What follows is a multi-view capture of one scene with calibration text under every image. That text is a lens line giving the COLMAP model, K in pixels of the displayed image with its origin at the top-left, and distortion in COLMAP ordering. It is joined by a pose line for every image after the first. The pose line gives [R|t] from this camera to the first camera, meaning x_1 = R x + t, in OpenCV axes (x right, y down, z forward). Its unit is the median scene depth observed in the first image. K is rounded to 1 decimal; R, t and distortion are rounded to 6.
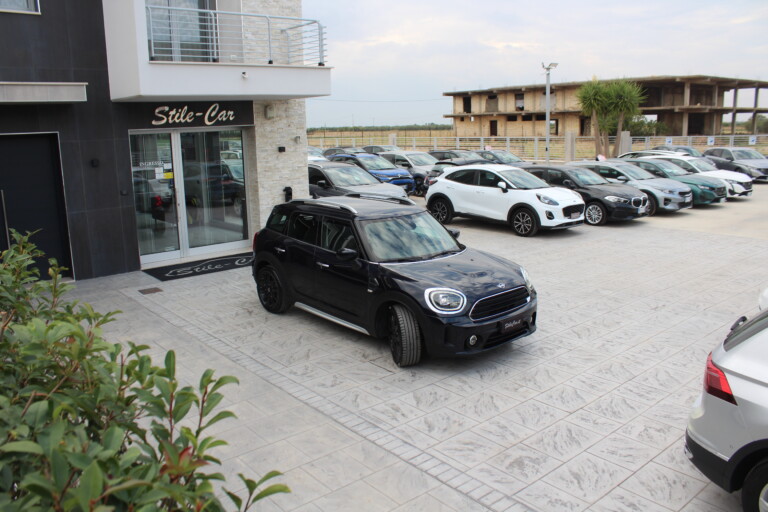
lens RADIAL K [[638.8, 0, 383.7], [0, 638.8, 255.0], [0, 0, 1]] dist [-0.157511, 0.105829]
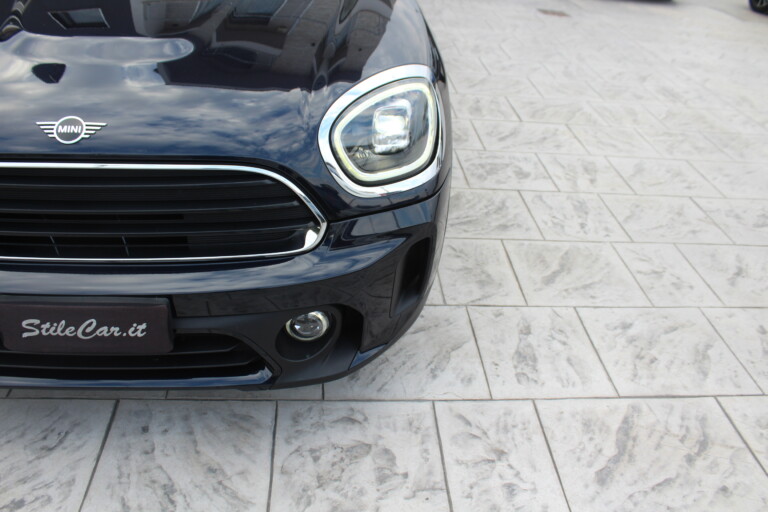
lens RADIAL K [[638.8, 0, 380.7], [0, 638.8, 253.9], [0, 0, 1]] dist [-0.157511, 0.105829]
pose [[0.797406, 0.384858, -0.464787, 0.214081], [-0.201246, 0.895735, 0.396432, -0.005296], [0.568897, -0.222581, 0.791716, 0.537305]]
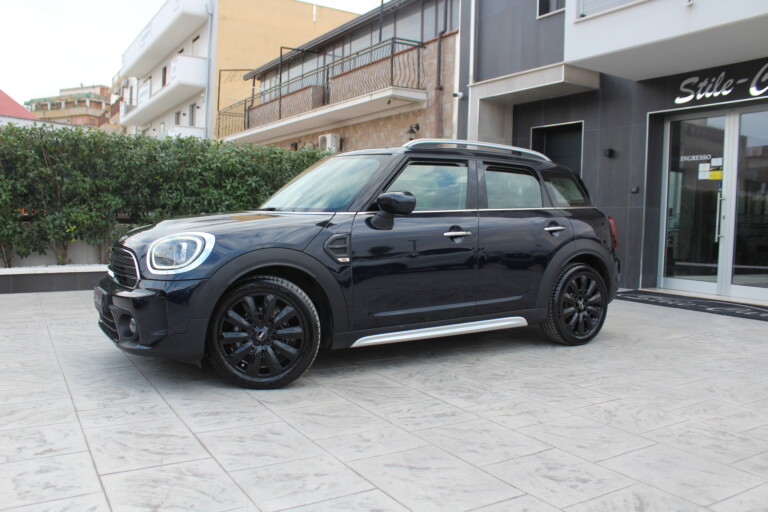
lens RADIAL K [[638.8, 0, 378.4], [0, 638.8, 259.8], [0, 0, 1]] dist [-0.157511, 0.105829]
pose [[-0.162085, 0.081478, -0.983407, 0.432709], [-0.220312, 0.968441, 0.116550, -0.031697], [0.961868, 0.235548, -0.139019, 0.787199]]
